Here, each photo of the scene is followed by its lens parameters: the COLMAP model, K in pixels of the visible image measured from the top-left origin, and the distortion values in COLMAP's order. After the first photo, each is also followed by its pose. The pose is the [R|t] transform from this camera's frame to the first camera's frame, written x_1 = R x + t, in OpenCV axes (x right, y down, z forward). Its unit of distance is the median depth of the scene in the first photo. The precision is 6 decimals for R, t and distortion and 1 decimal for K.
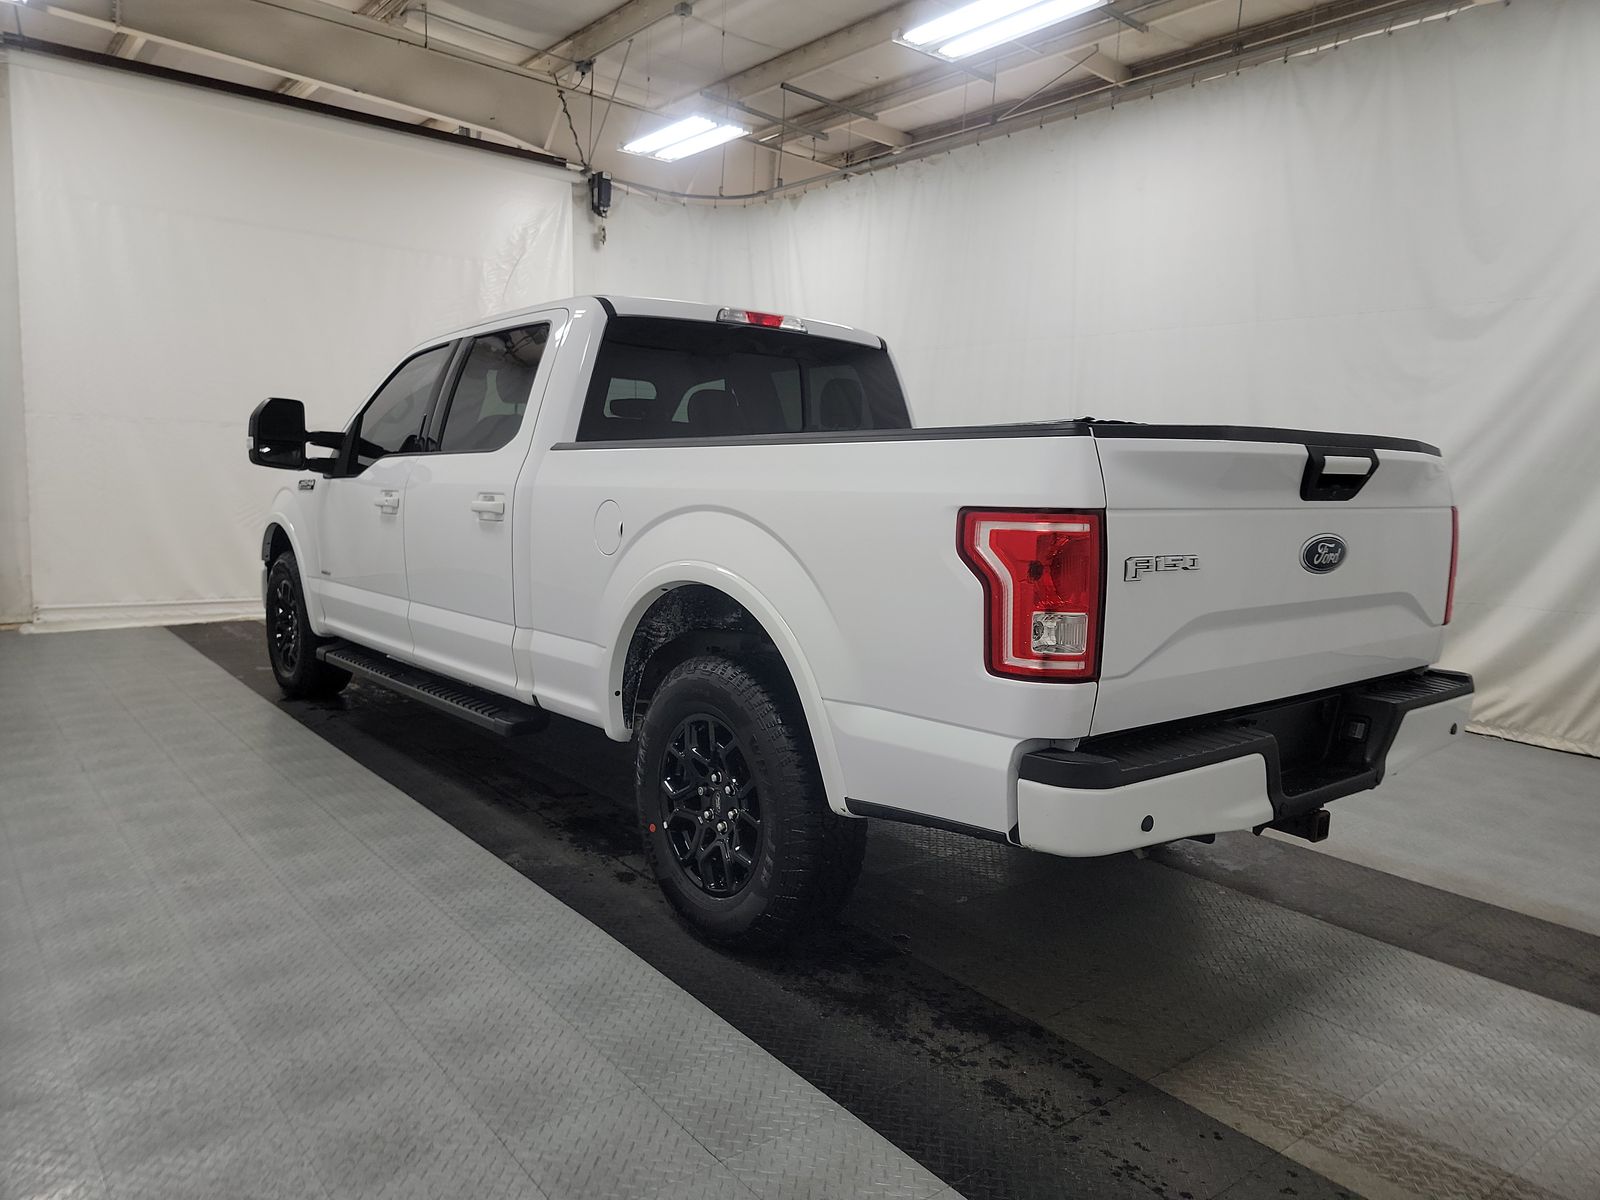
lens RADIAL K [[1134.4, 0, 833.4], [0, 1134.4, 583.9], [0, 0, 1]] dist [0.053743, -0.038331]
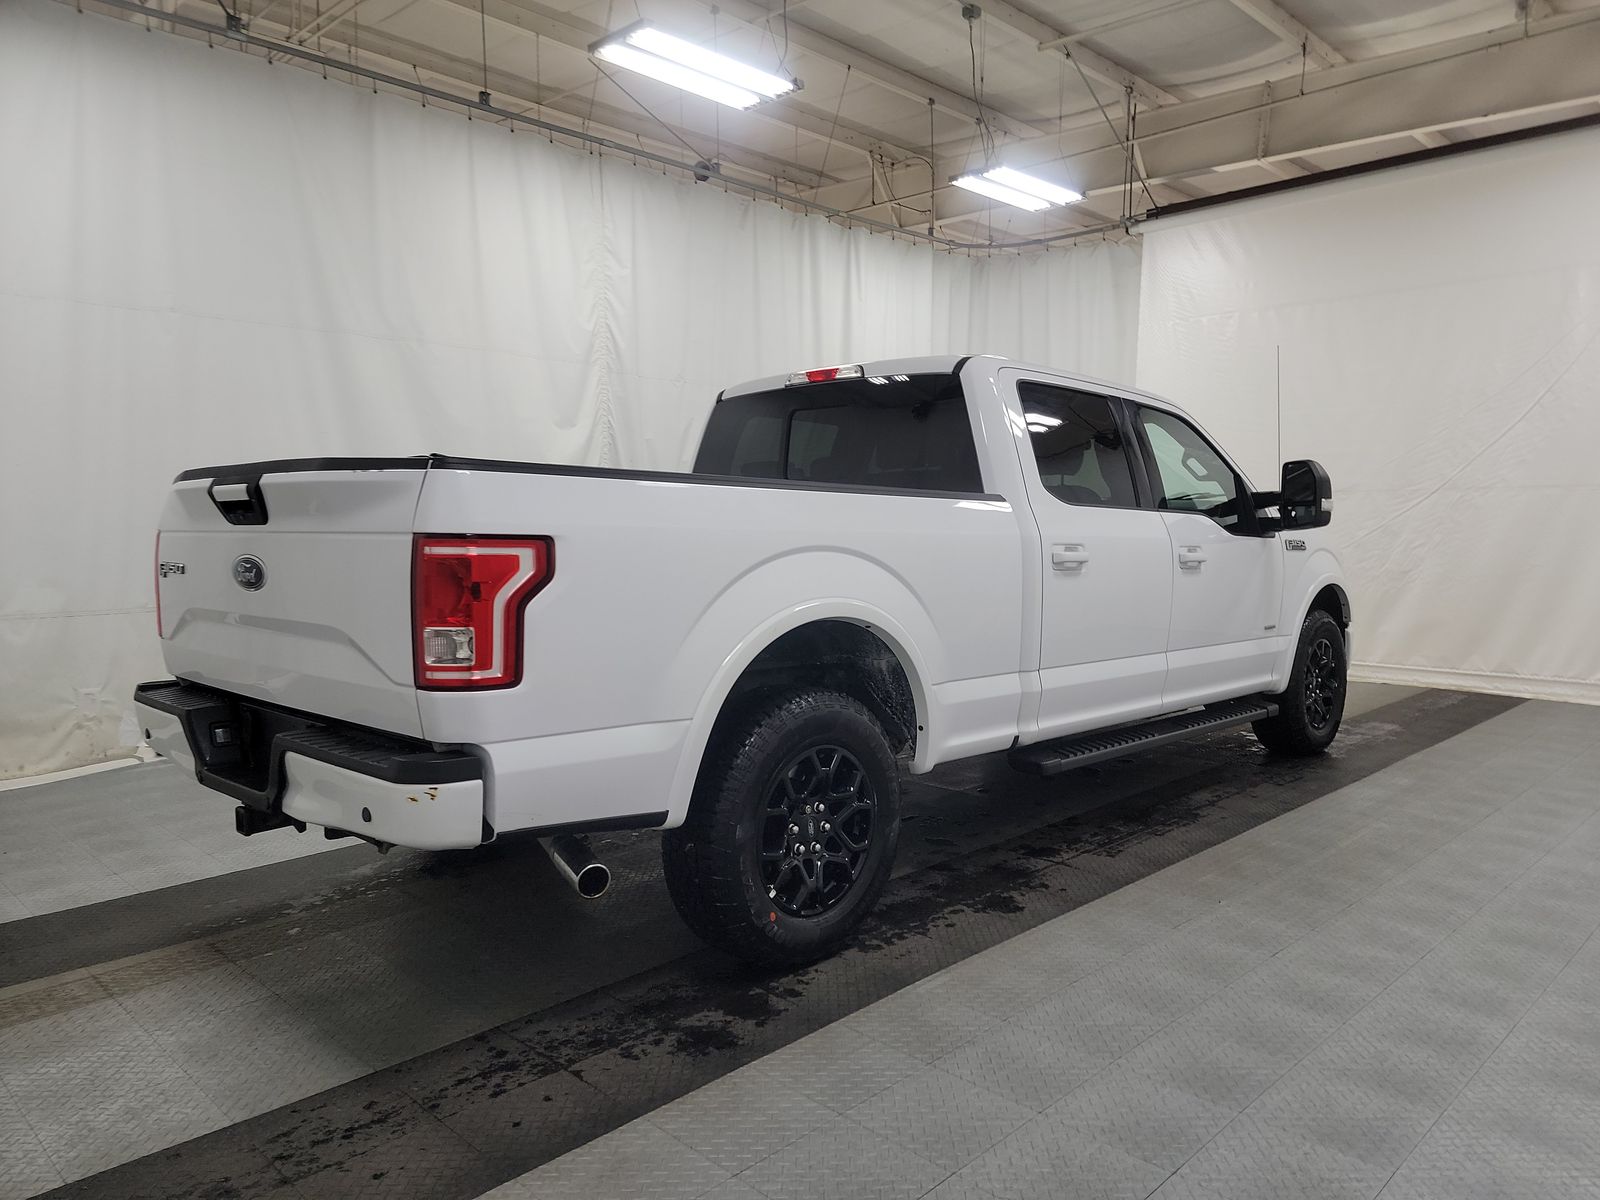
lens RADIAL K [[1134.4, 0, 799.3], [0, 1134.4, 598.3], [0, 0, 1]] dist [0.053743, -0.038331]
pose [[0.085952, 0.039243, -0.995526, 1.230143], [-0.097223, 0.994785, 0.030820, -0.068374], [0.991544, 0.094139, 0.089319, 1.114210]]
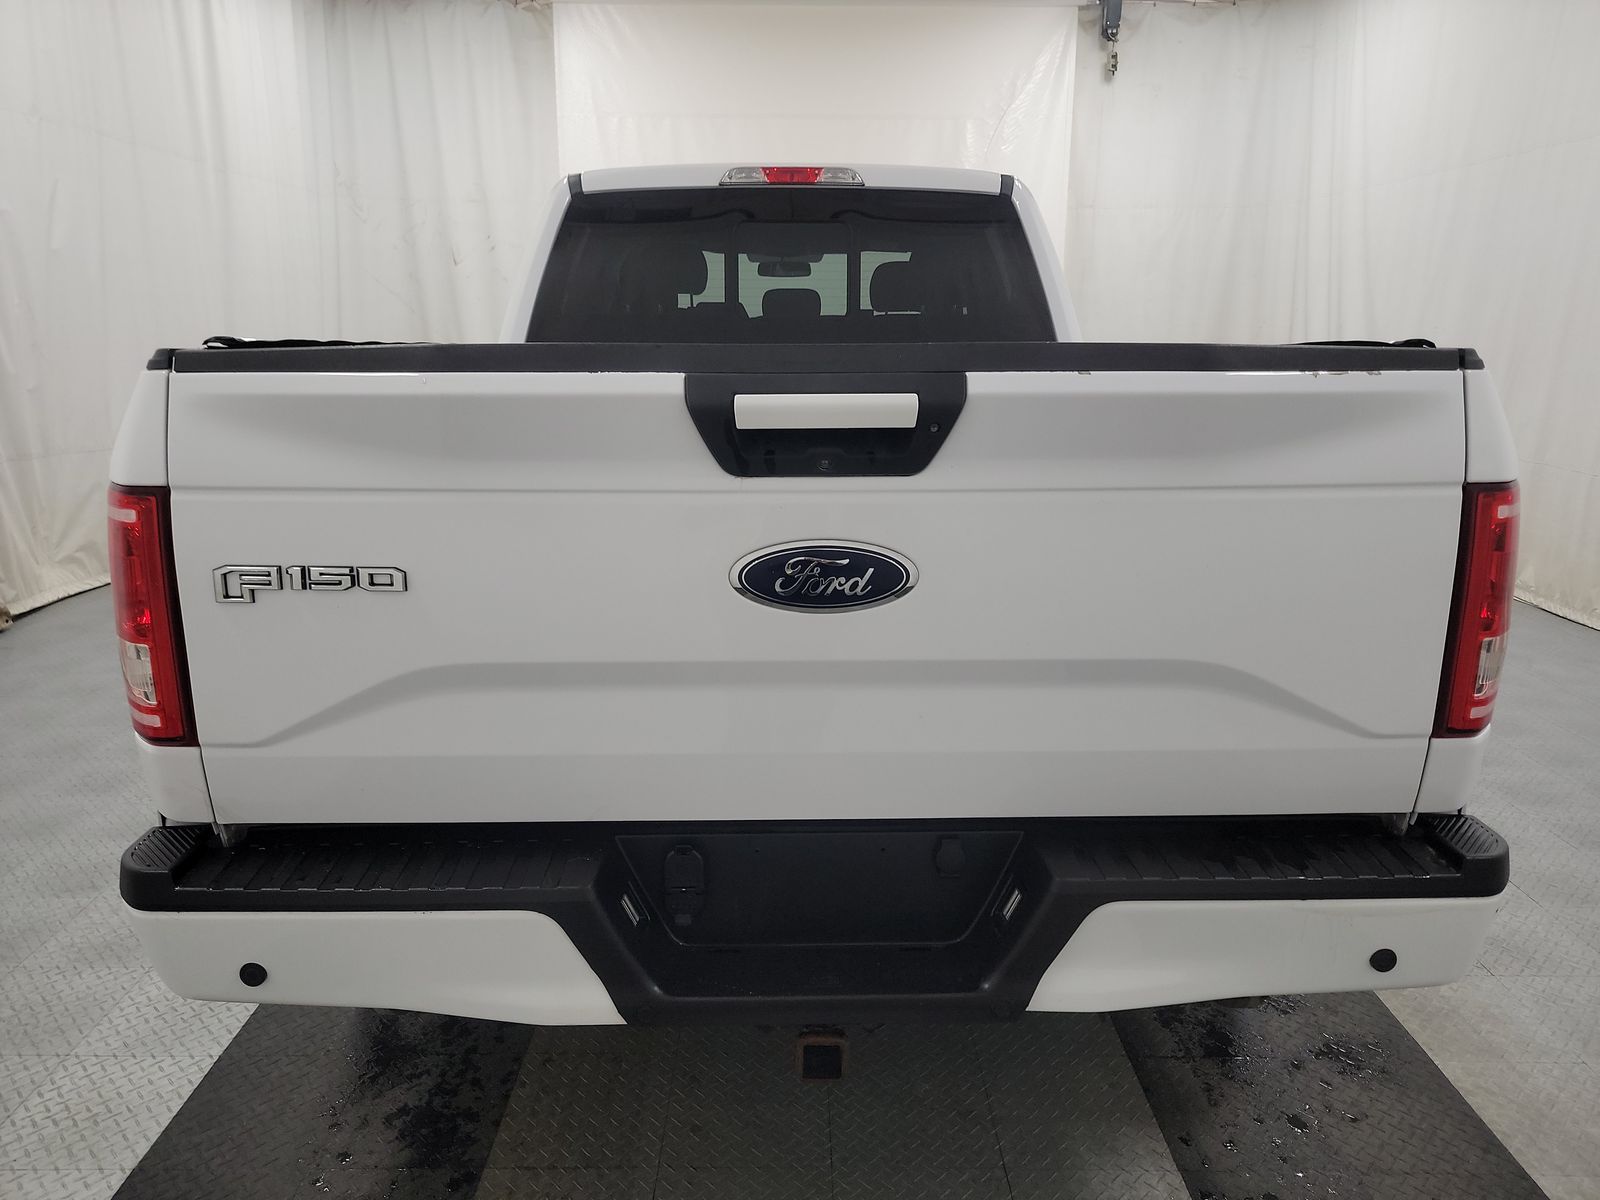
lens RADIAL K [[1134.4, 0, 796.1], [0, 1134.4, 584.2], [0, 0, 1]] dist [0.053743, -0.038331]
pose [[0.766483, 0.119434, -0.631062, 0.584148], [-0.043378, 0.989941, 0.134668, -0.072475], [0.640798, -0.075846, 0.763953, 0.465016]]
